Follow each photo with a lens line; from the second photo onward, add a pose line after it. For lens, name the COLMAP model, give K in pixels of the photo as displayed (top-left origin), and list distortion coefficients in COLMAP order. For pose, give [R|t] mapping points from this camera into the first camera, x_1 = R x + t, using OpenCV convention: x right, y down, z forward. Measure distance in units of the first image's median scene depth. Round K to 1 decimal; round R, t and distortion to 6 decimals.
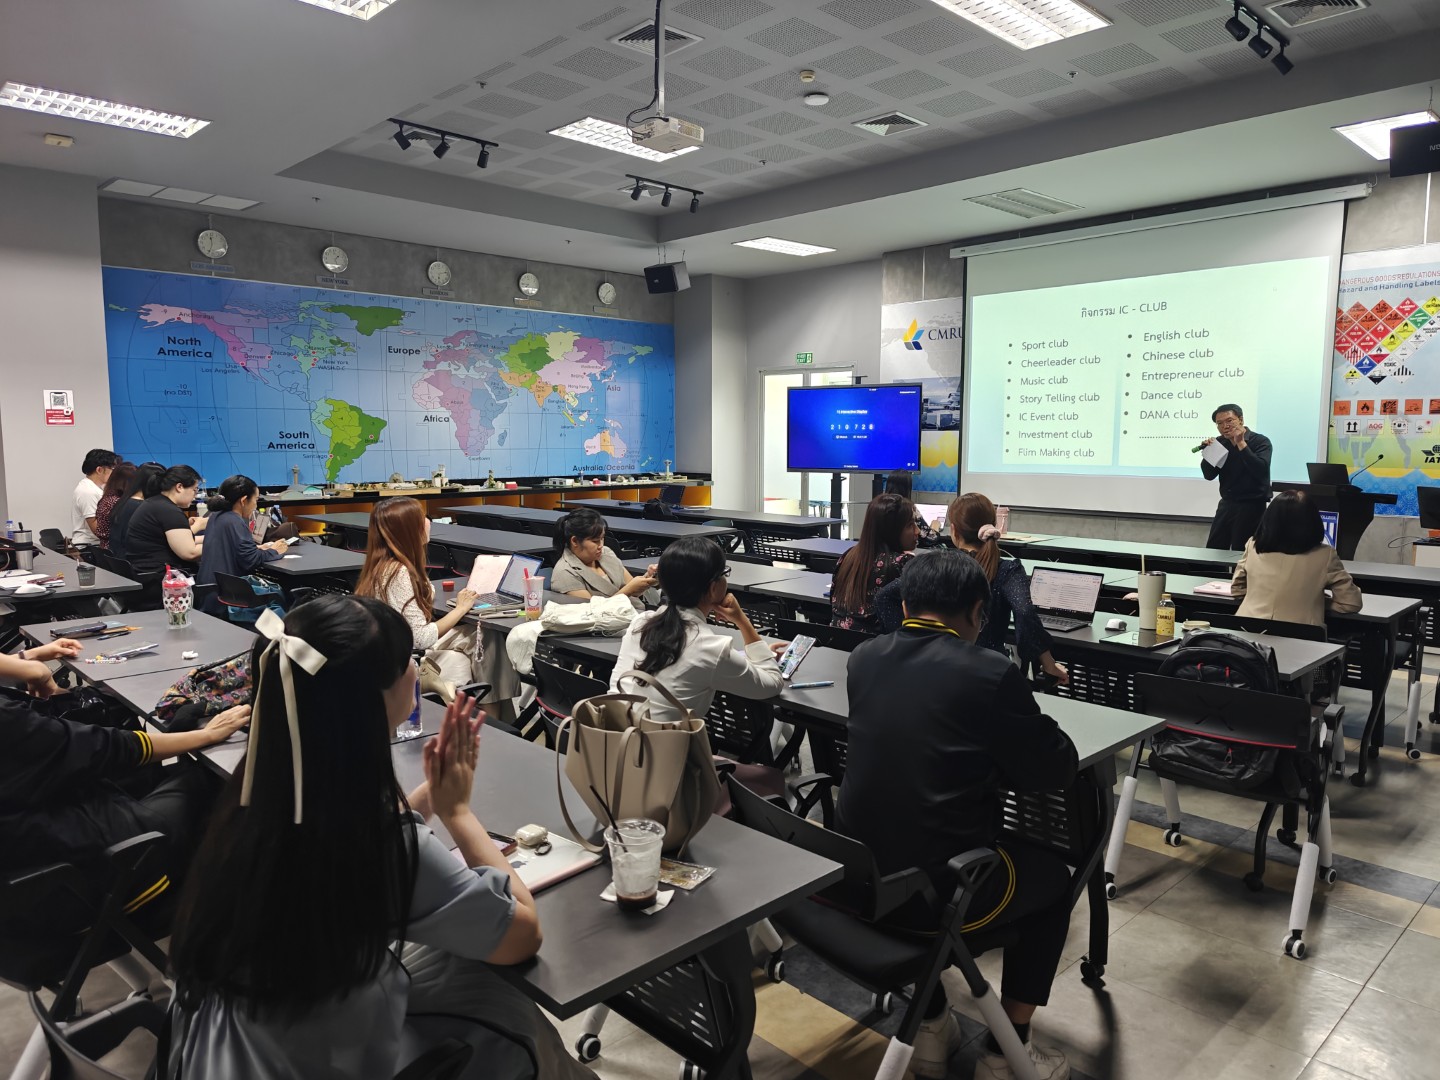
lens RADIAL K [[979.5, 0, 727.7], [0, 979.5, 547.9], [0, 0, 1]] dist [0.040842, -0.035589]
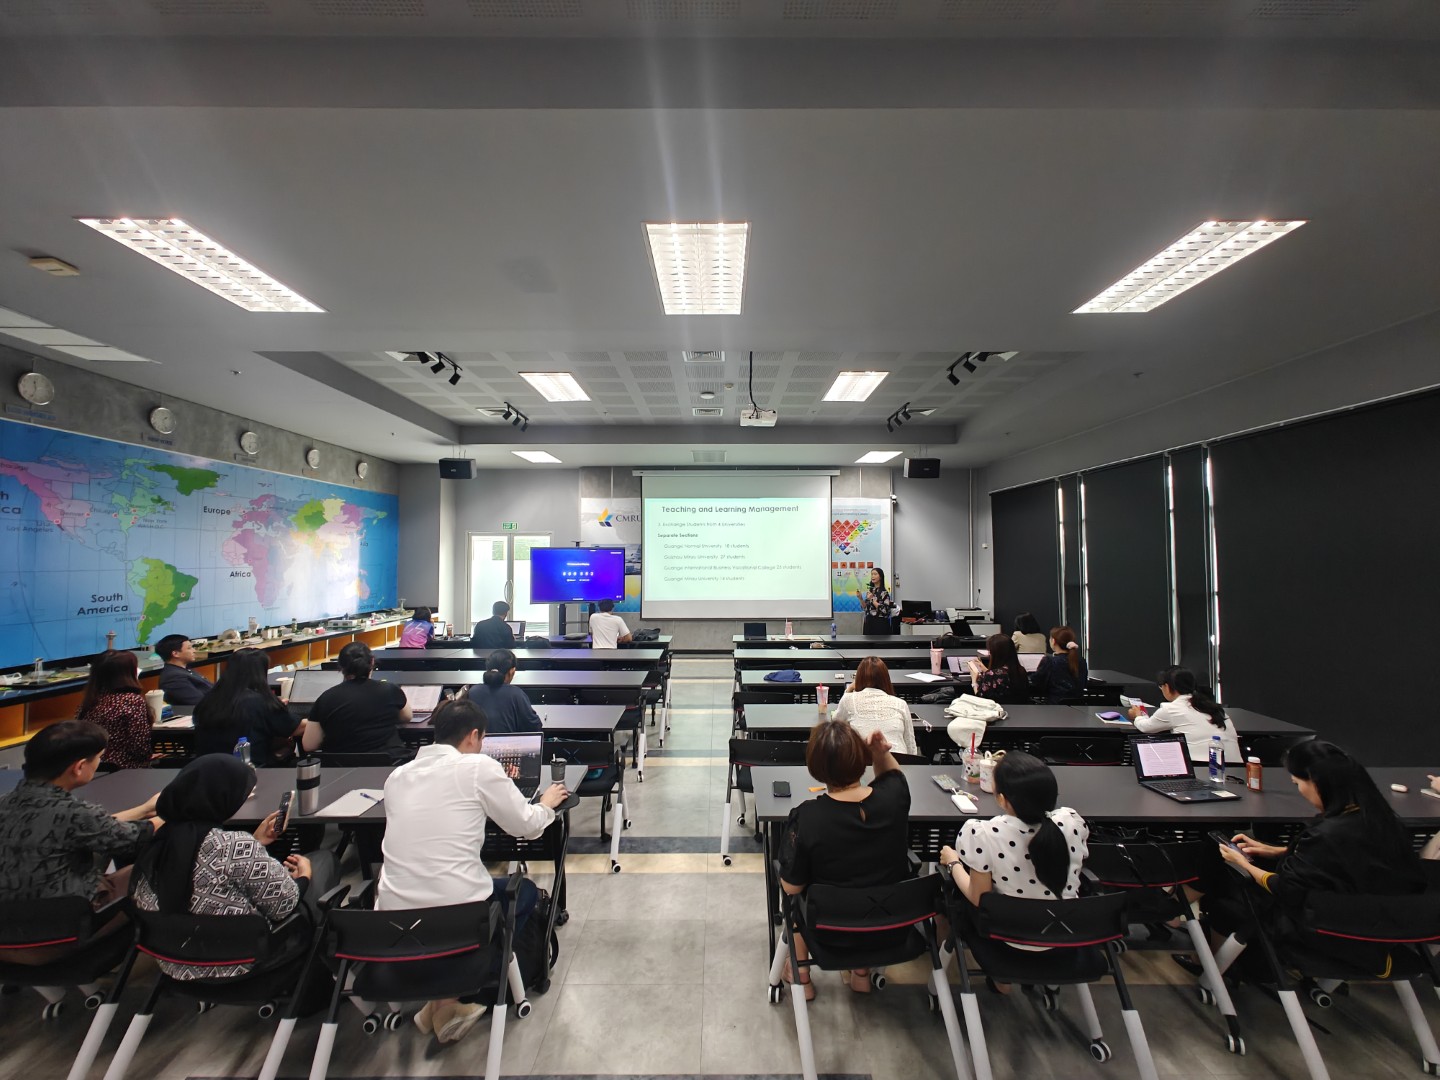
lens RADIAL K [[597.3, 0, 720.0], [0, 597.3, 540.0], [0, 0, 1]] dist [0.002809, 0.000527]
pose [[0.699480, 0.021128, 0.714340, -0.409133], [0.086063, 0.989798, -0.113549, -0.051101], [-0.709452, 0.140903, 0.690525, 0.184234]]
